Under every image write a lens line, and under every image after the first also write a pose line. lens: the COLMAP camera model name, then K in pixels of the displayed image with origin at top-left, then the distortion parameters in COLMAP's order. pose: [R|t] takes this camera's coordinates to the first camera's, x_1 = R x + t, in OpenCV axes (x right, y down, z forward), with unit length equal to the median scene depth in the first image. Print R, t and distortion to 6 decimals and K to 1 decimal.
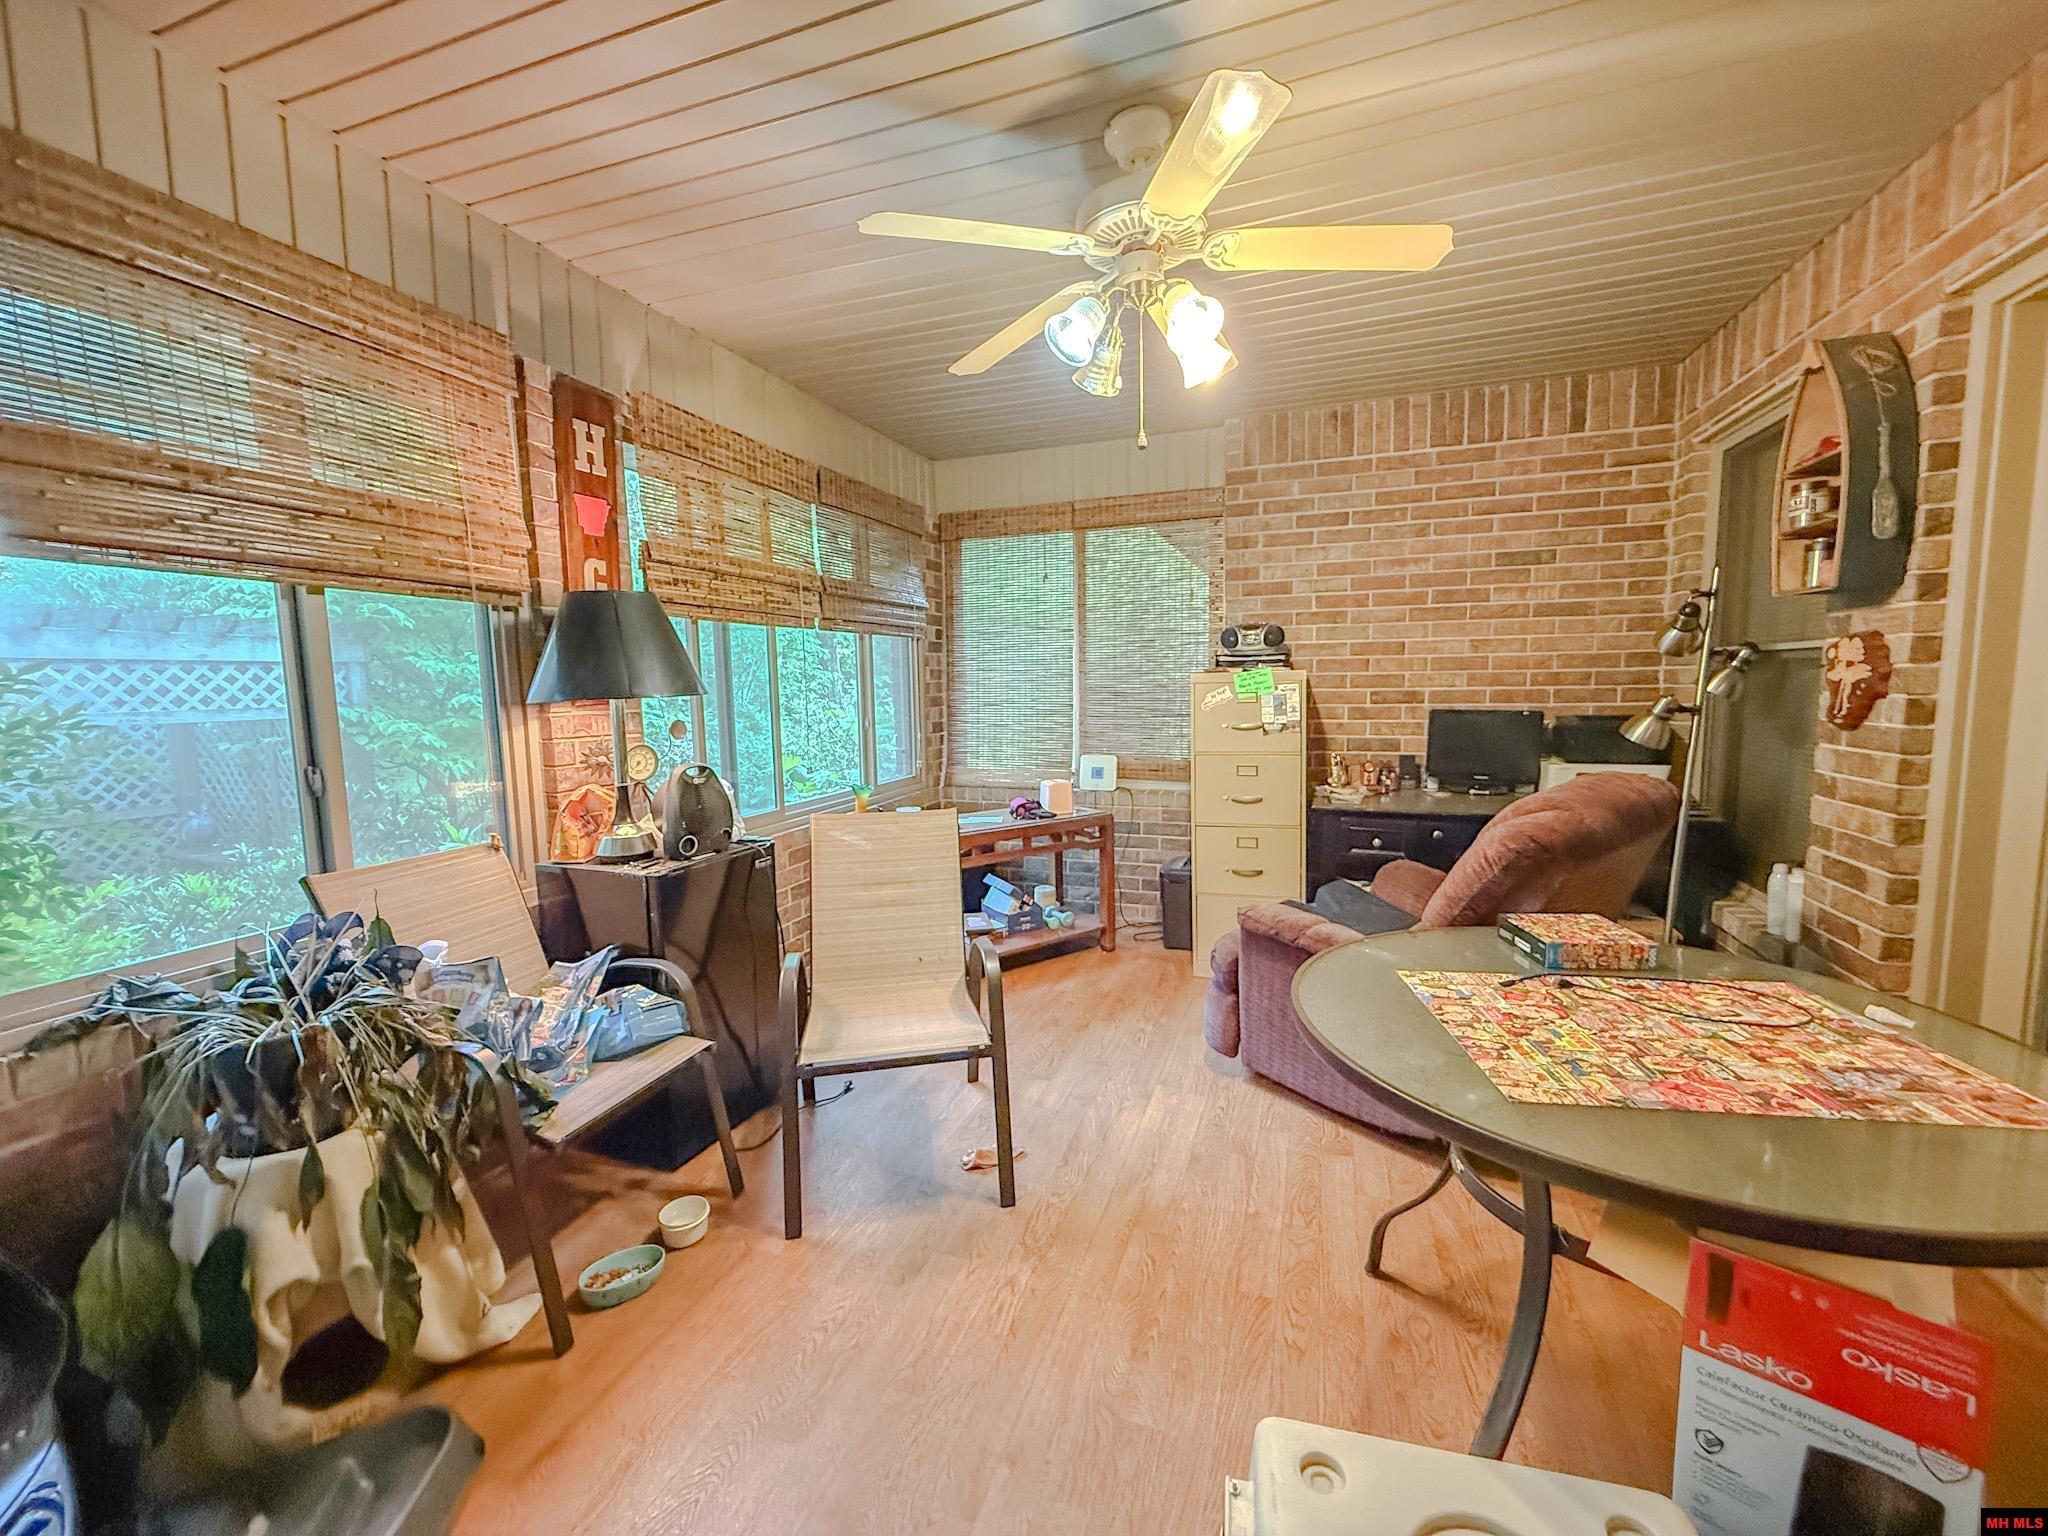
lens RADIAL K [[814.7, 0, 1017.6], [0, 814.7, 767.2], [0, 0, 1]] dist [-0.001707, -0.000096]
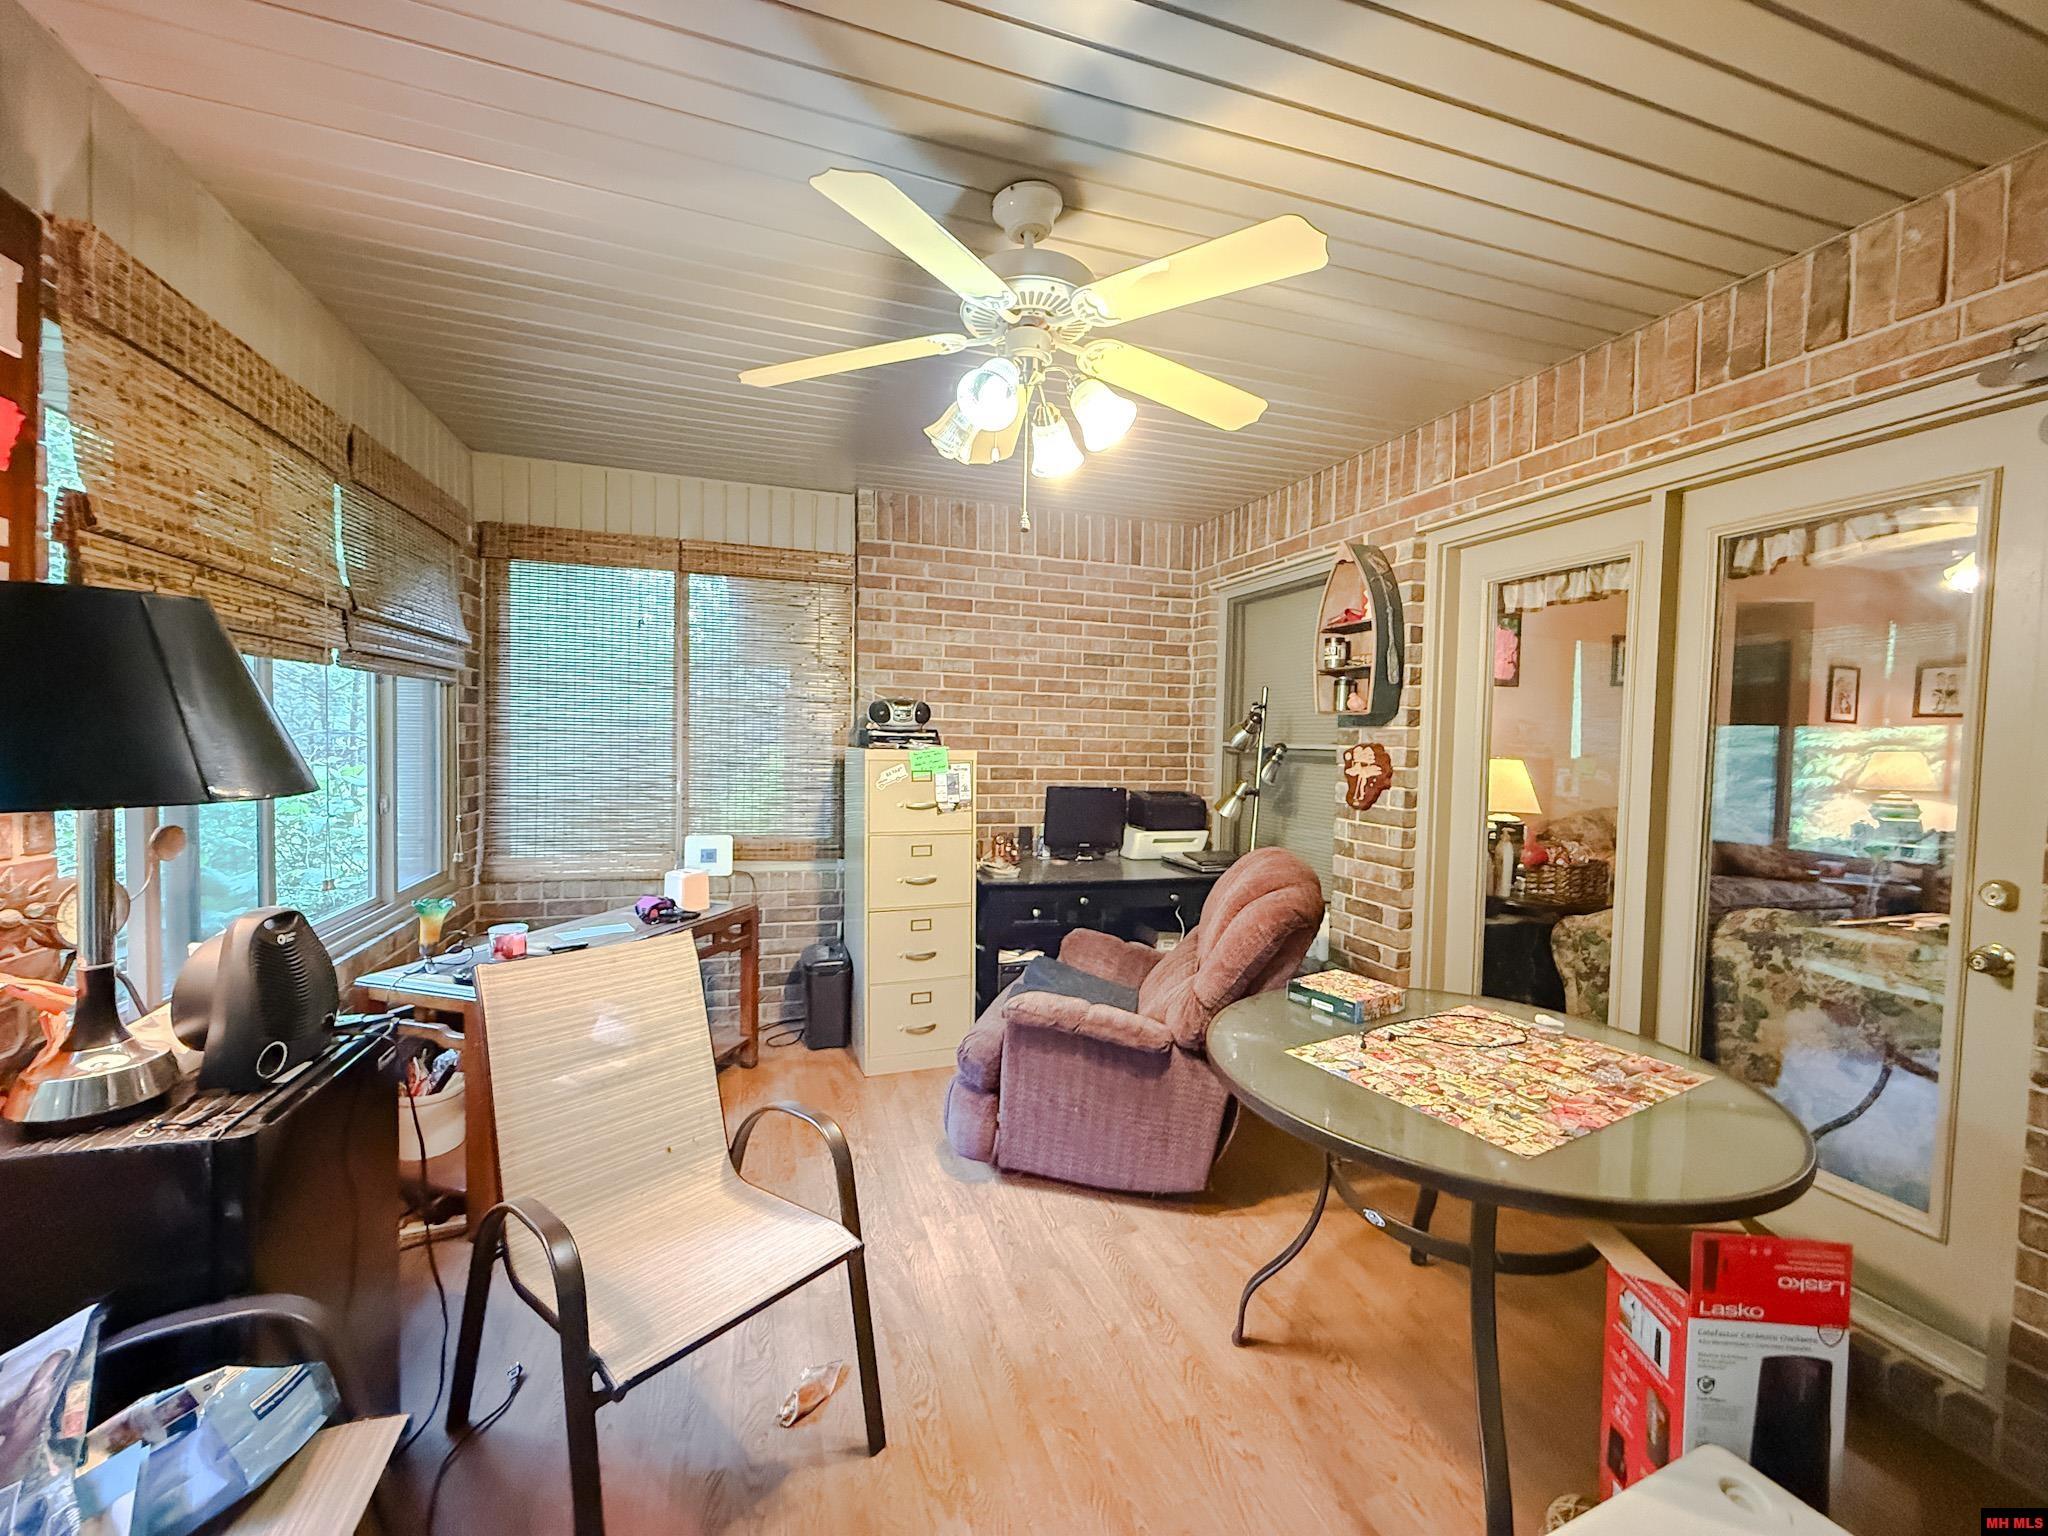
lens RADIAL K [[814.7, 0, 1017.6], [0, 814.7, 767.2], [0, 0, 1]] dist [-0.001707, -0.000096]
pose [[0.781996, 0.012868, 0.623150, -0.337610], [0.027991, 0.998053, -0.055736, -0.054307], [-0.622654, 0.061028, 0.780113, 0.229540]]
